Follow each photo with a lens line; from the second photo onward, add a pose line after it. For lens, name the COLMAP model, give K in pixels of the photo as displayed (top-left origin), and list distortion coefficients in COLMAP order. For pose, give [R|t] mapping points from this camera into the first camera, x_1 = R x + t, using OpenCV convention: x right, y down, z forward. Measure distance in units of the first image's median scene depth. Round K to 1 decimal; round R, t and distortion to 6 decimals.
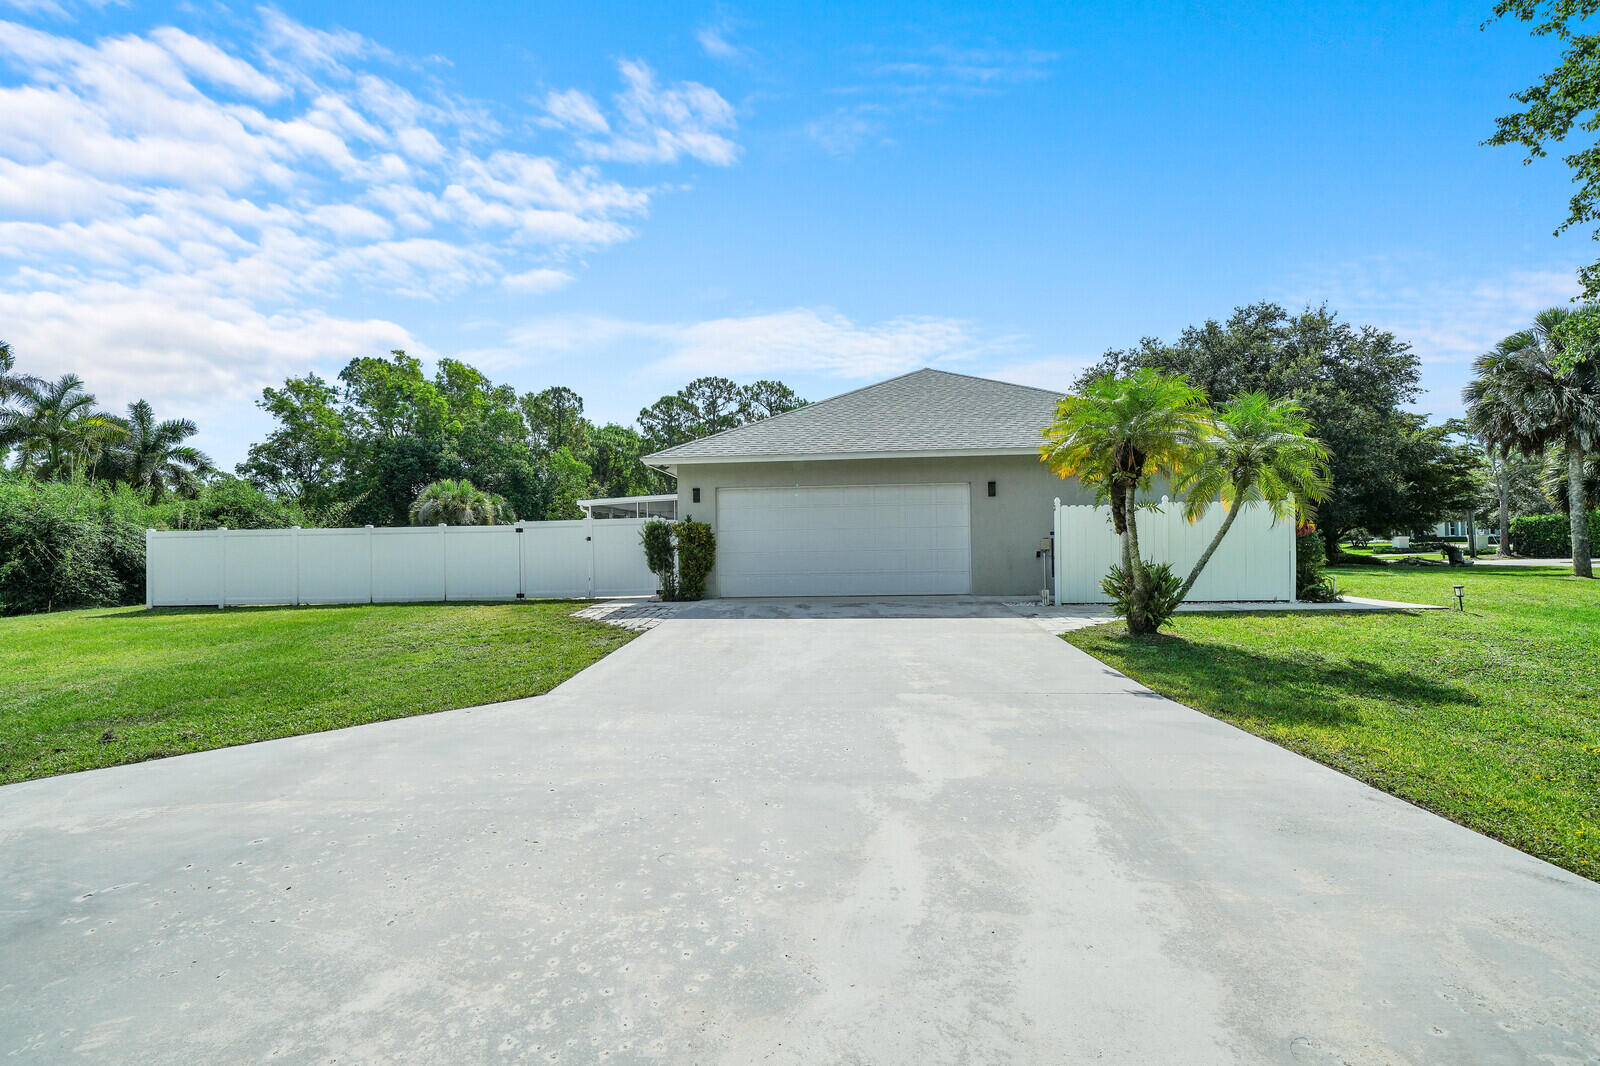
lens RADIAL K [[697.8, 0, 797.3], [0, 697.8, 535.7], [0, 0, 1]] dist [0.005627, 0.000563]
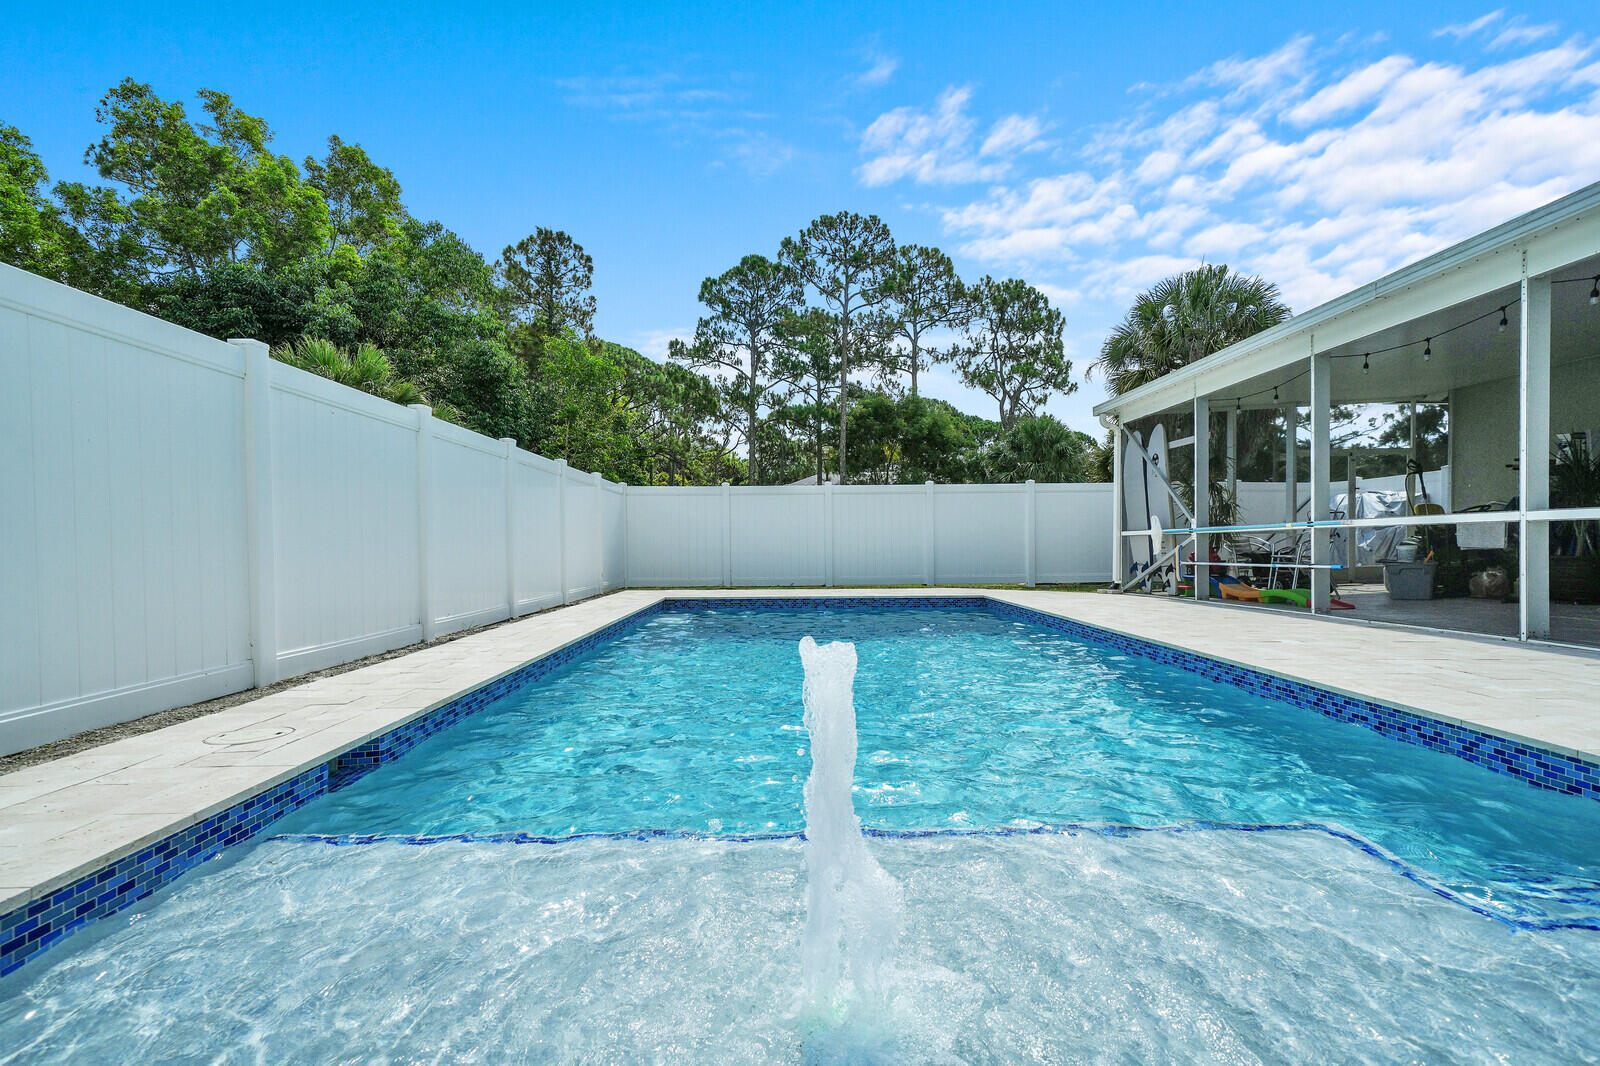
lens RADIAL K [[736.3, 0, 799.4], [0, 736.3, 554.7], [0, 0, 1]] dist [0.009833, 0.000042]
pose [[0.996126, 0.011136, 0.087231, -0.262624], [-0.013781, 0.999462, 0.029774, 0.023164], [-0.086852, -0.030861, 0.995743, 0.544596]]
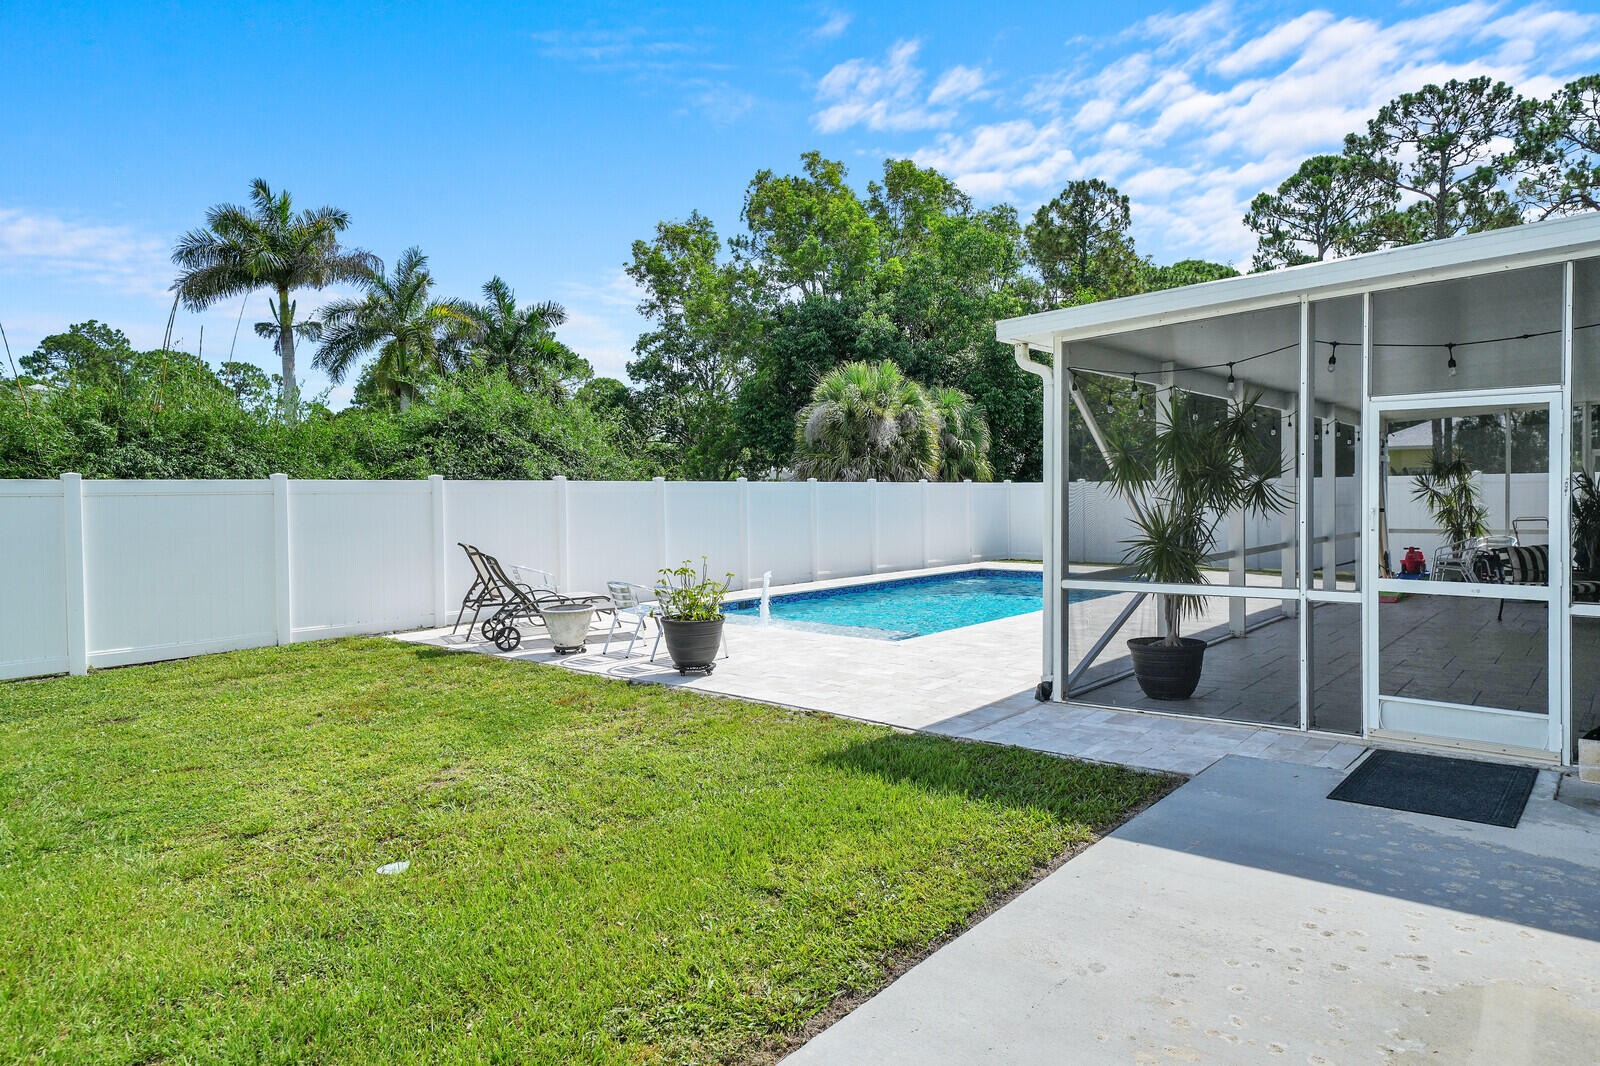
lens RADIAL K [[998.1, 0, 807.5], [0, 998.1, 505.0], [0, 0, 1]] dist [0.026525, -0.000532]
pose [[0.810812, 0.019354, -0.584986, -0.089838], [0.003279, 0.999287, 0.037606, -0.001798], [0.585297, -0.032410, 0.810171, 0.360276]]
